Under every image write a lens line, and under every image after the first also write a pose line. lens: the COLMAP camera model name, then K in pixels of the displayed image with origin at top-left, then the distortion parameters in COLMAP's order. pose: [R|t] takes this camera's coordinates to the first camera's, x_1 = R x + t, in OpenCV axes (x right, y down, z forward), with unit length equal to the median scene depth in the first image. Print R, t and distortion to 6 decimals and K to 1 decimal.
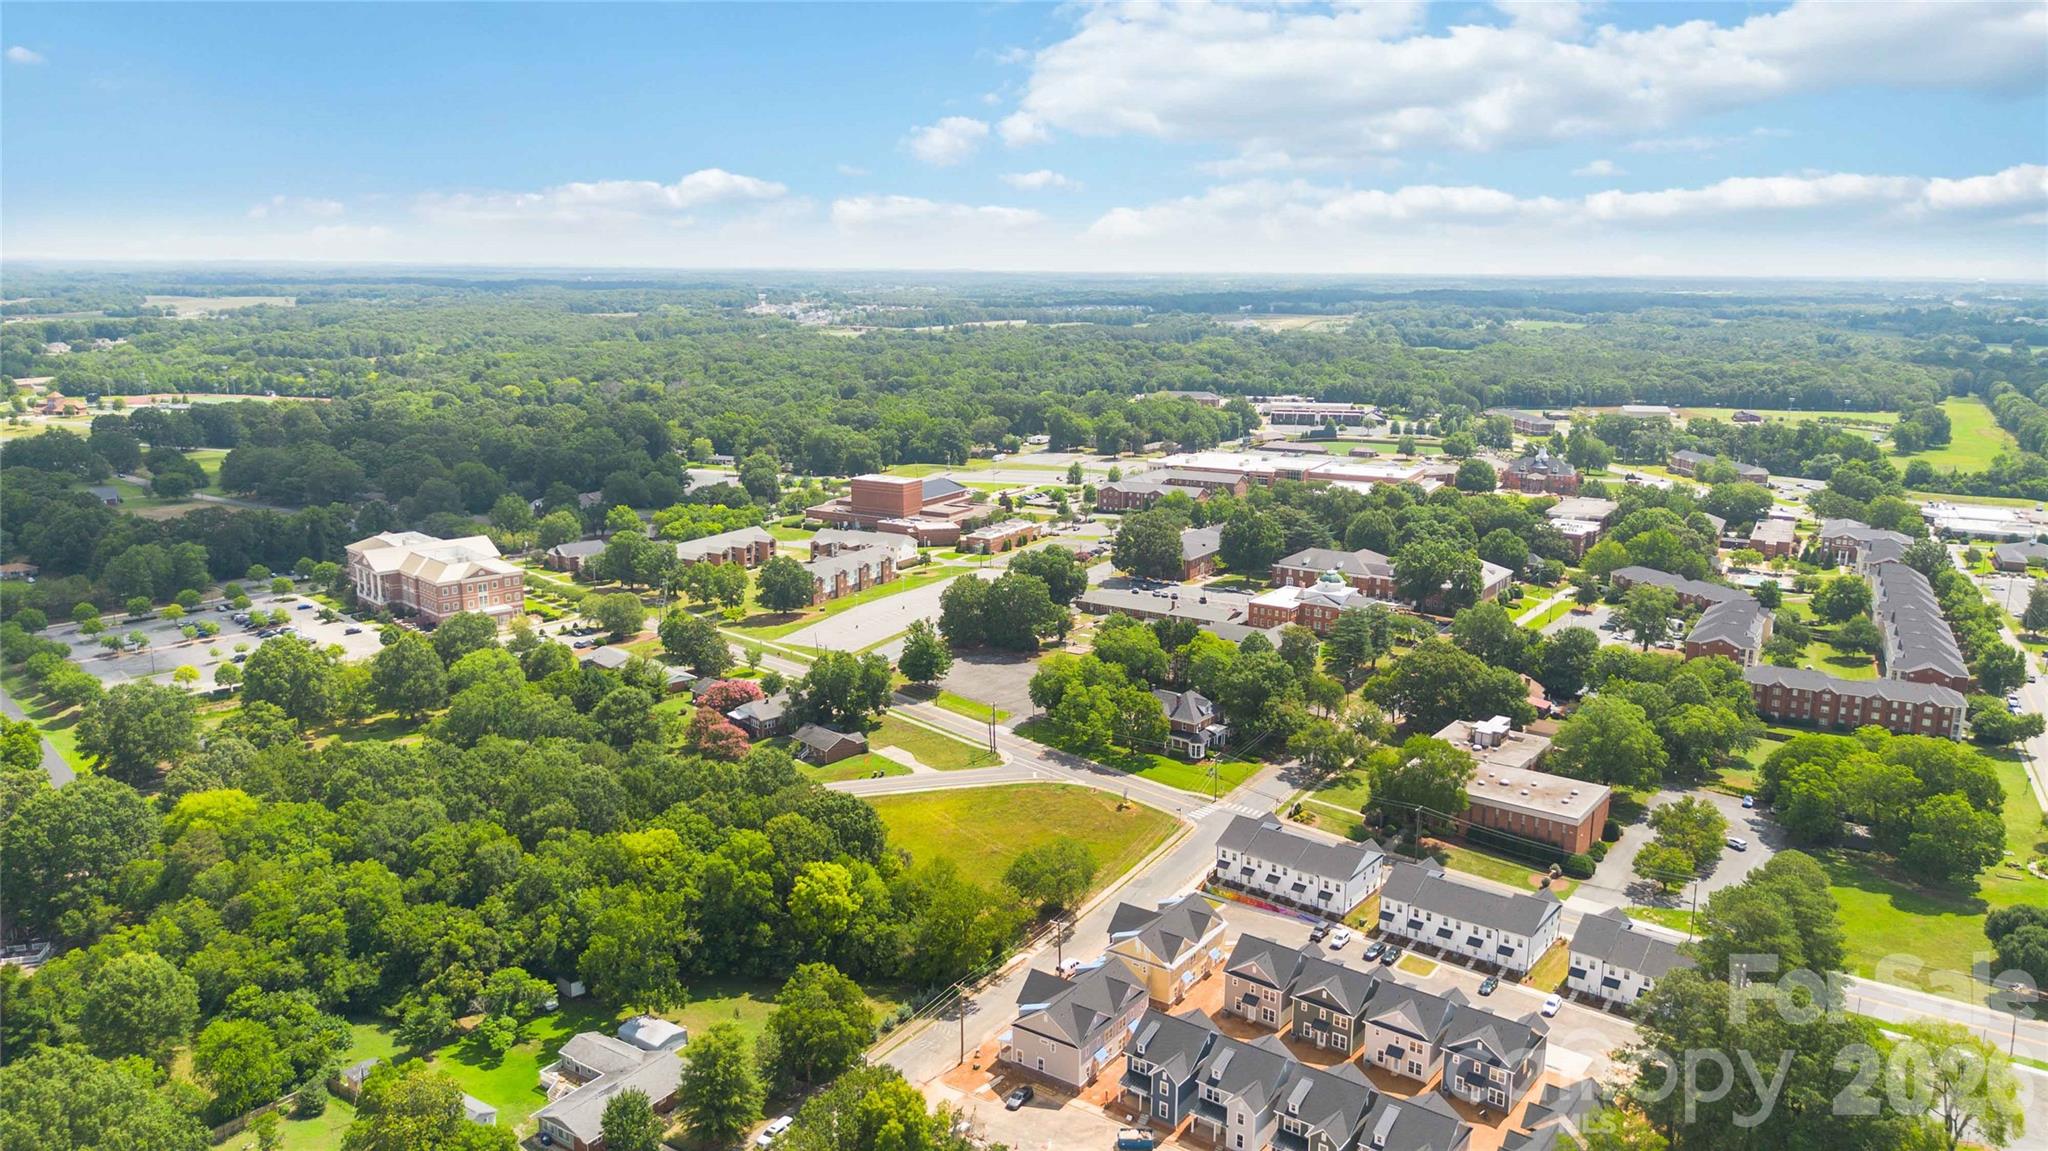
lens RADIAL K [[1449.2, 0, 1024.9], [0, 1449.2, 577.4], [0, 0, 1]] dist [0.067922, -0.072572]
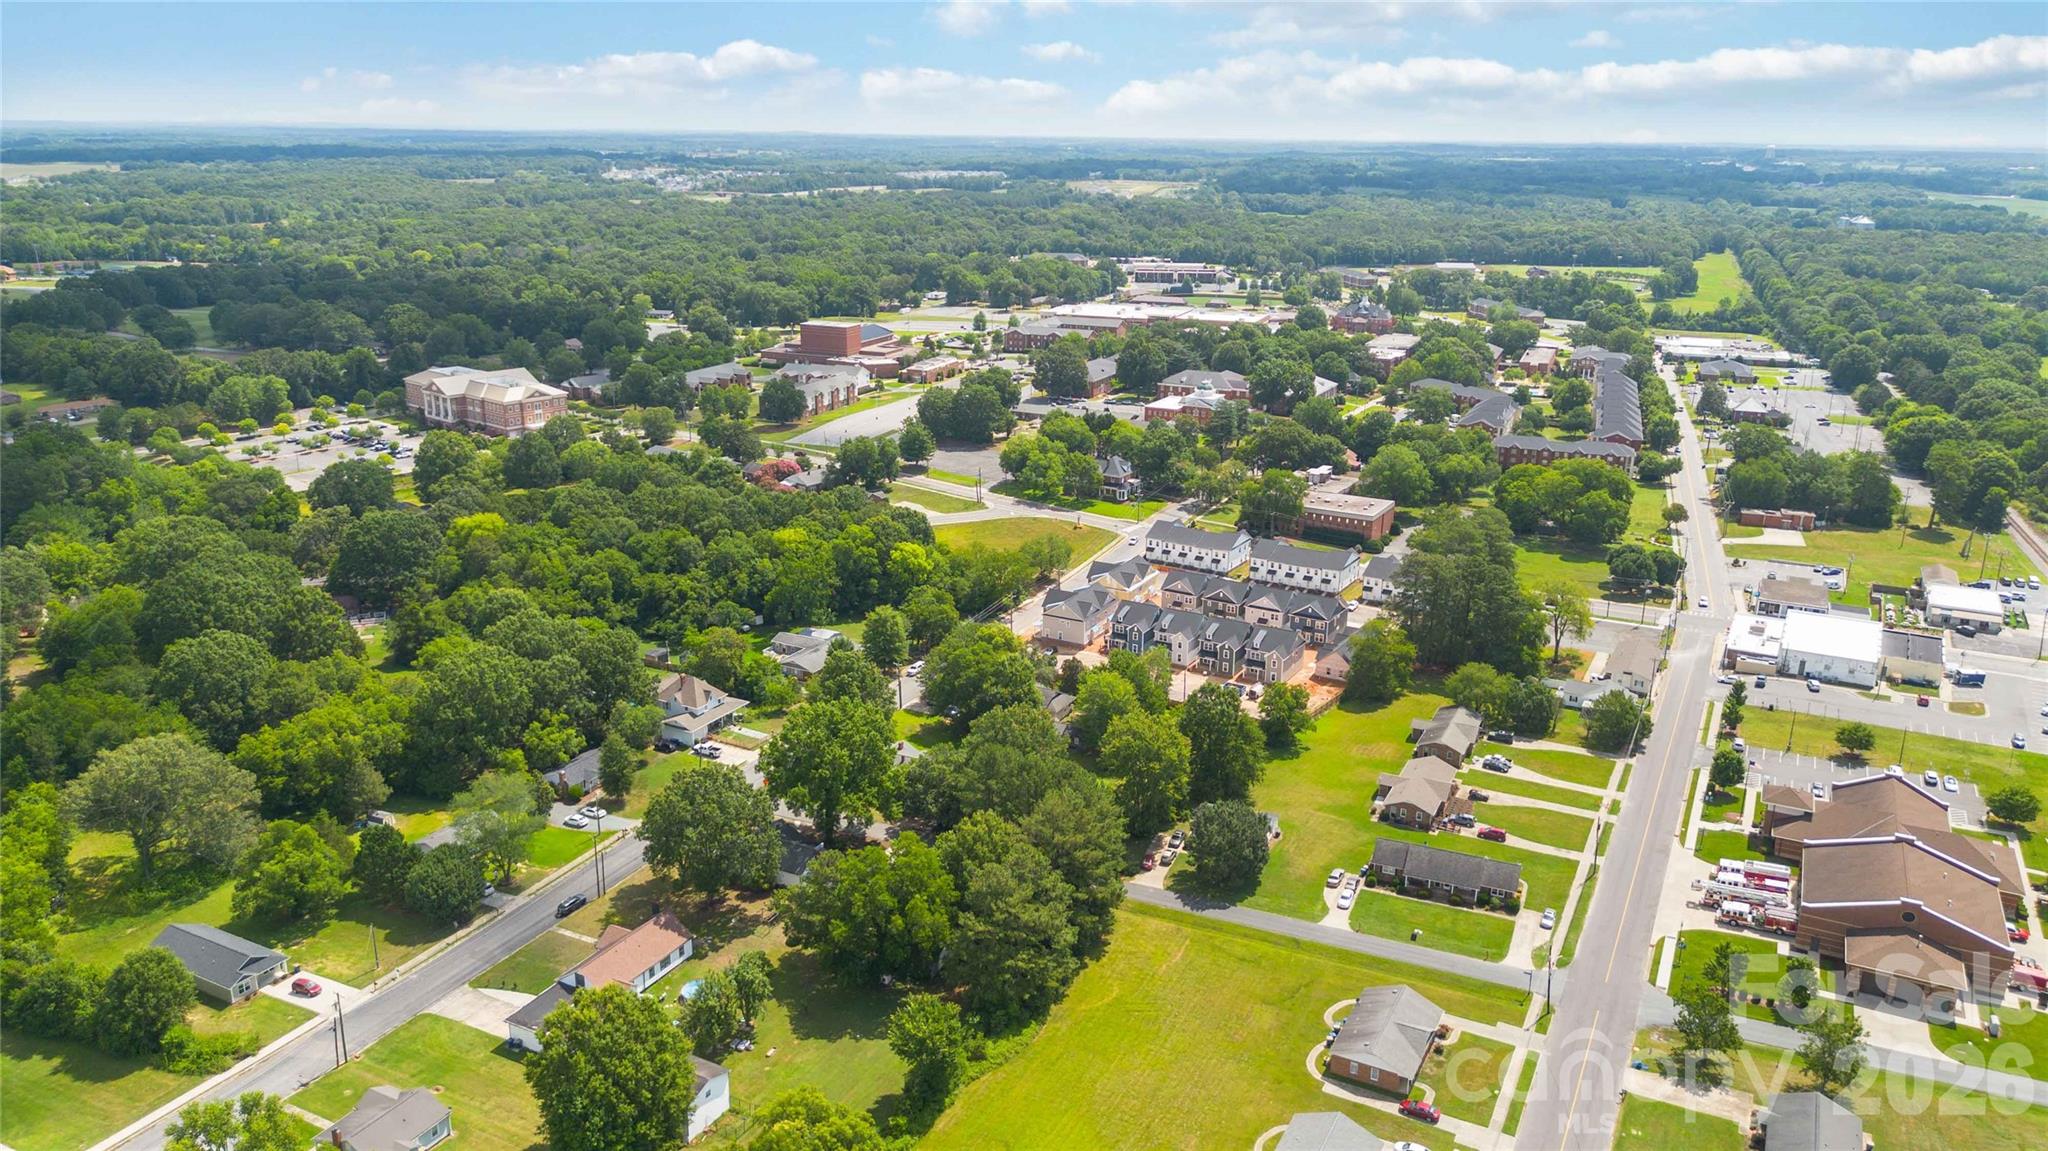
lens RADIAL K [[1449.2, 0, 1032.0], [0, 1449.2, 589.2], [0, 0, 1]] dist [0.067922, -0.072572]
pose [[0.993730, -0.031338, 0.107325, -0.066547], [0.021069, 0.995205, 0.095512, 0.038473], [-0.109803, -0.092652, 0.989626, -0.220134]]
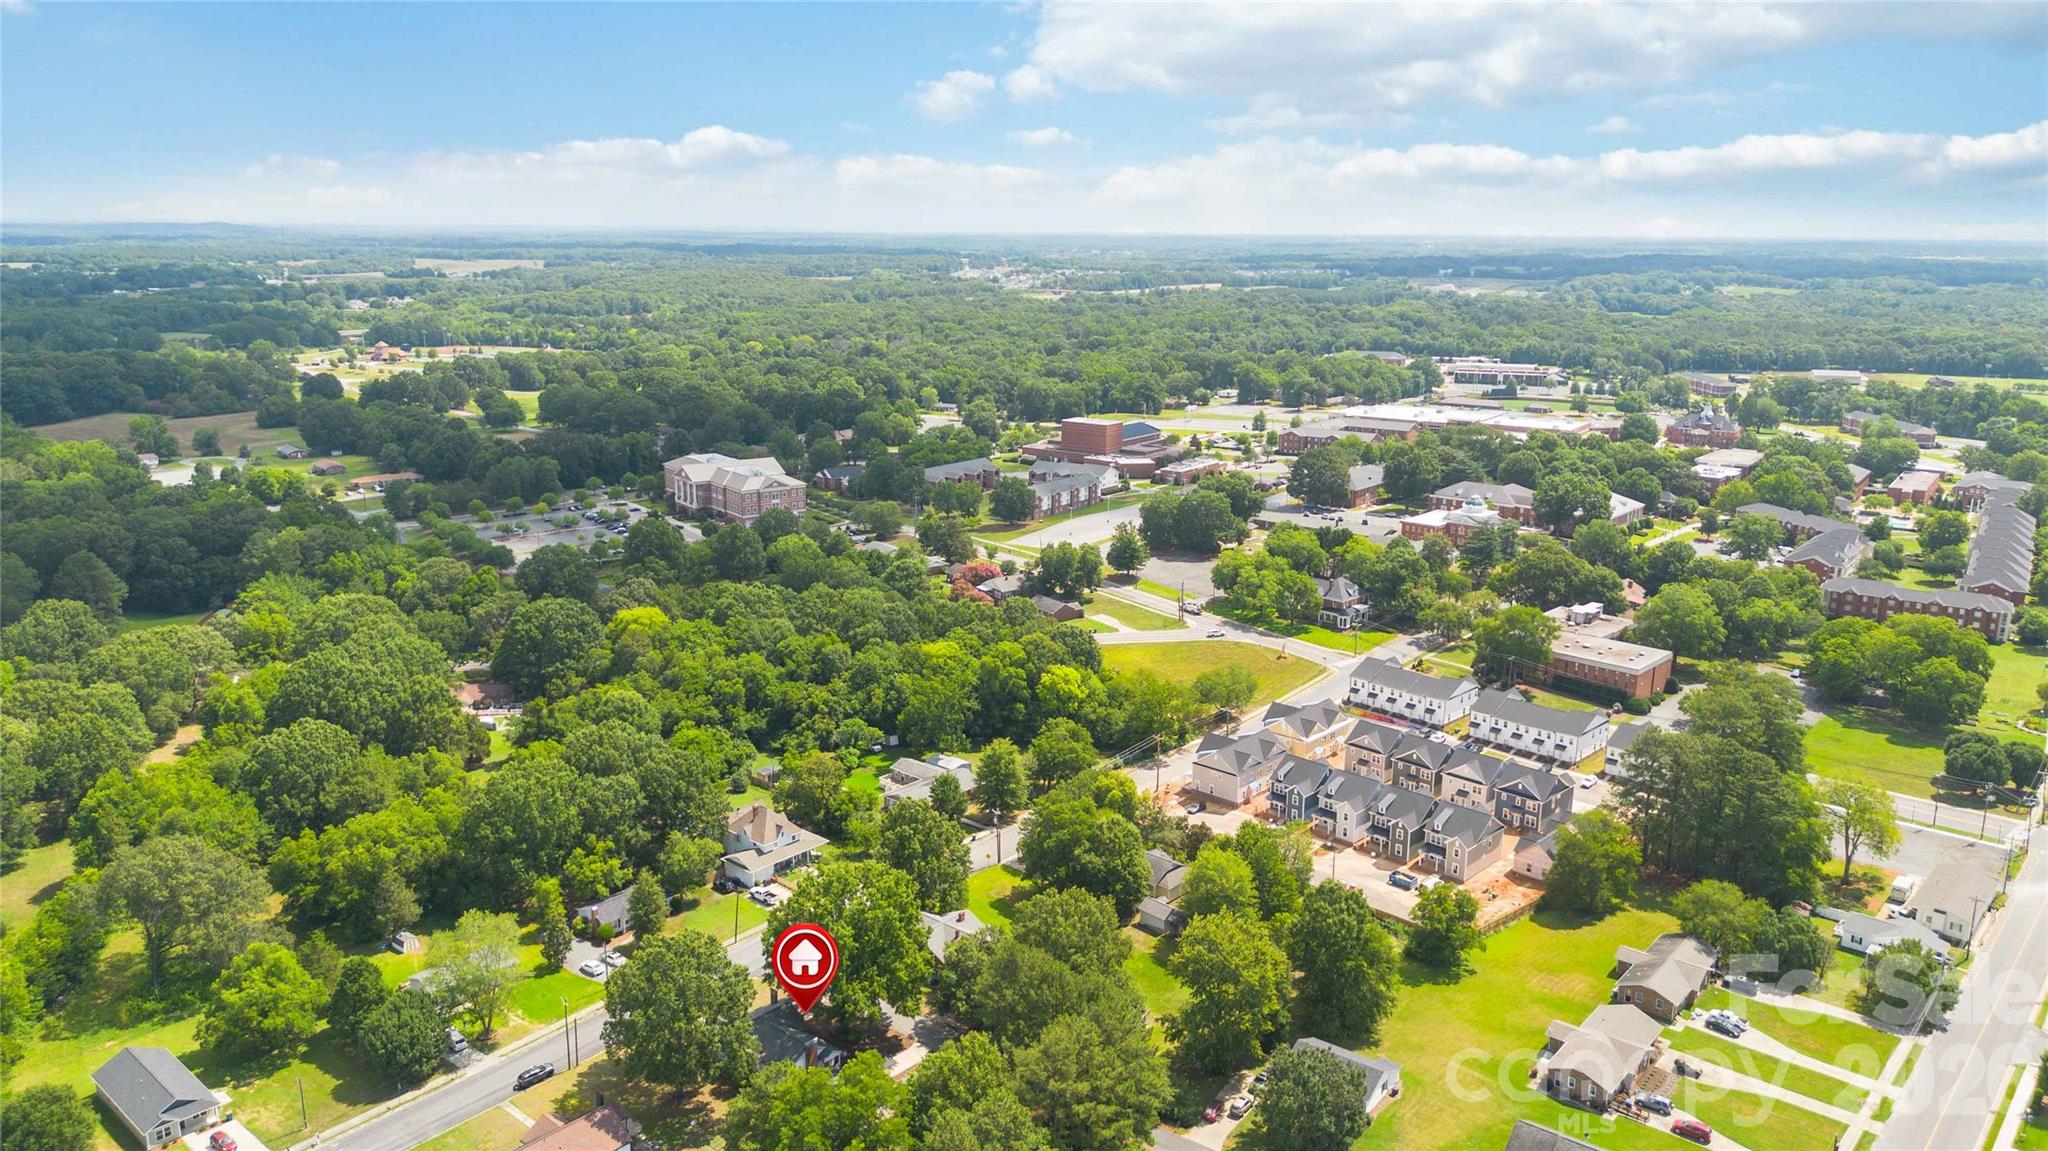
lens RADIAL K [[1449.2, 0, 1028.3], [0, 1449.2, 584.0], [0, 0, 1]] dist [0.067922, -0.072572]
pose [[0.991744, 0.030658, -0.124517, 0.001044], [-0.027168, 0.999191, 0.029637, 0.029113], [0.125325, -0.026010, 0.991775, -0.154066]]
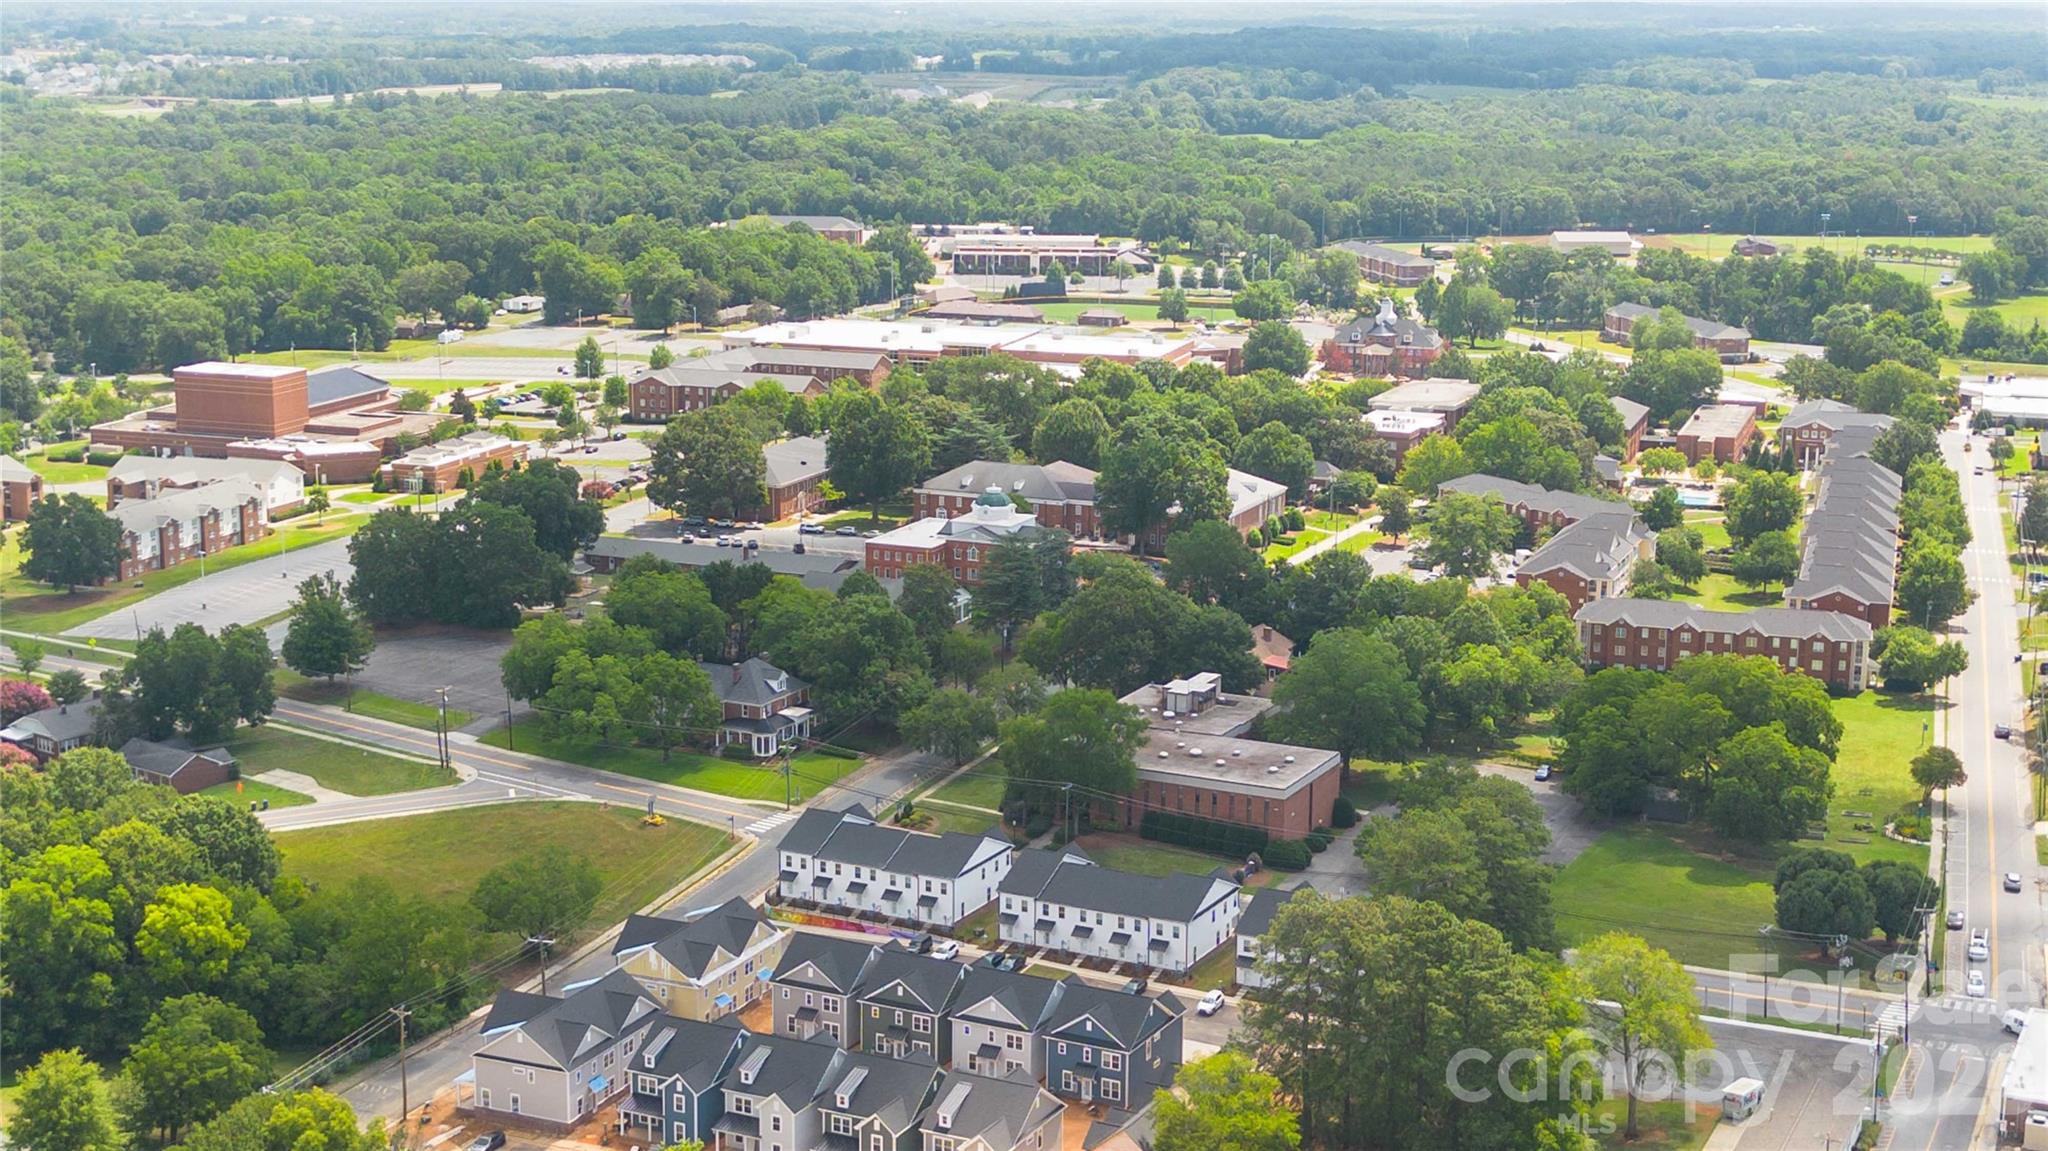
lens RADIAL K [[1449.2, 0, 1003.0], [0, 1449.2, 576.3], [0, 0, 1]] dist [0.067922, -0.072572]
pose [[0.960867, 0.010279, 0.276820, 0.041484], [0.025098, 0.991970, -0.123954, 0.110111], [-0.275871, 0.126051, 0.952894, 0.535299]]
